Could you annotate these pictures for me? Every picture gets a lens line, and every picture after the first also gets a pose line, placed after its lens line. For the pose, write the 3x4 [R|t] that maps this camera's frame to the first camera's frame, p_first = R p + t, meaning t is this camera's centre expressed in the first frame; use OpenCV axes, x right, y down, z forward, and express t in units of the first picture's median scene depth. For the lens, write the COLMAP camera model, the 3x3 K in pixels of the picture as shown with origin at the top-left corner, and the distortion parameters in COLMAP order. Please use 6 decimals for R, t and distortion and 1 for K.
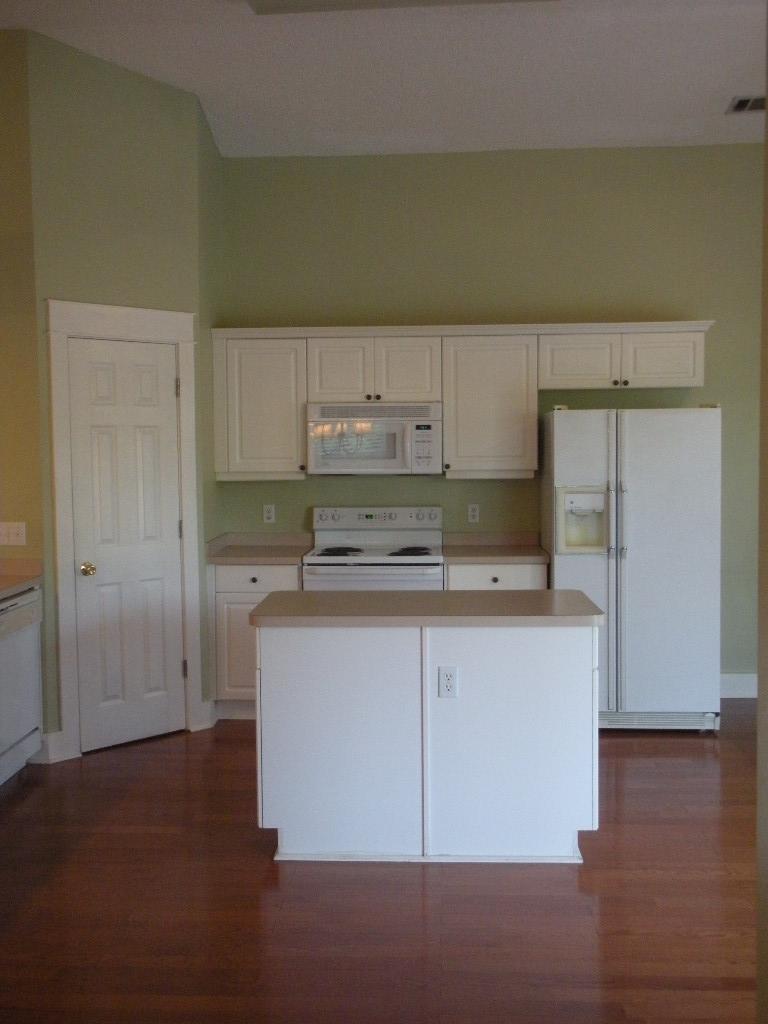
lens RADIAL K [[1053.4, 0, 384.0], [0, 1053.4, 512.0], [0, 0, 1]] dist [0.000269, 0.003062]
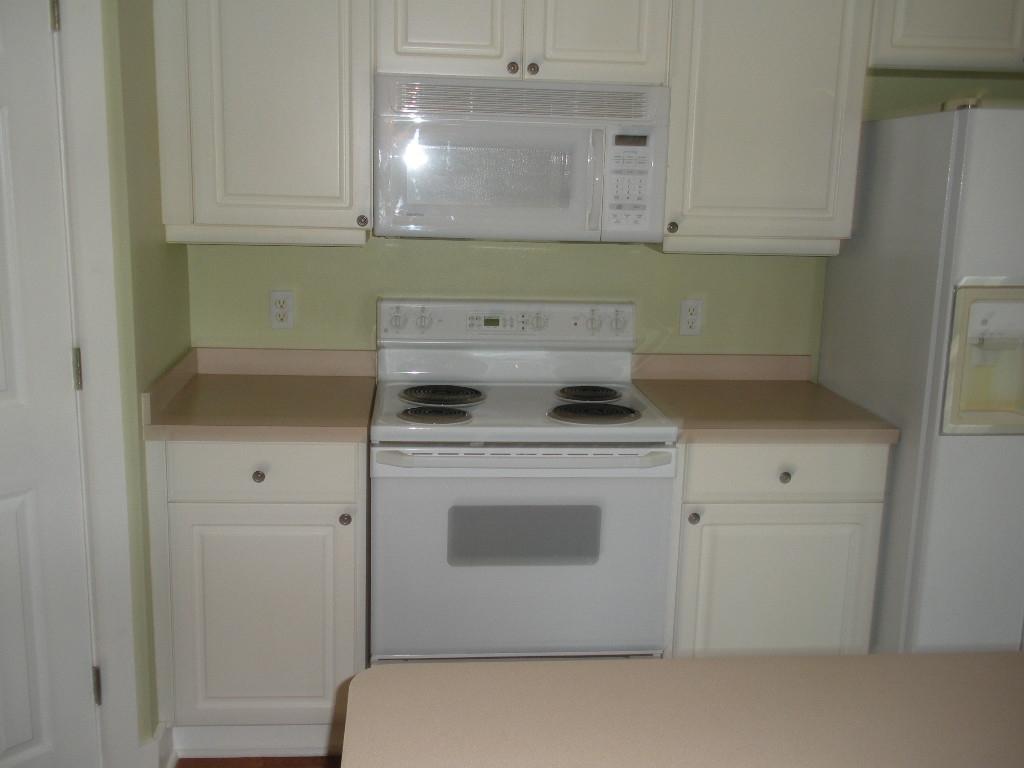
lens RADIAL K [[1018.5, 0, 512.0], [0, 1018.5, 384.0], [0, 0, 1]] dist [0.003957, -0.007423]
pose [[0.987586, 0.001712, 0.157070, -0.083256], [-0.025736, 0.988191, 0.151050, -0.040746], [-0.154956, -0.153217, 0.975968, 0.554389]]
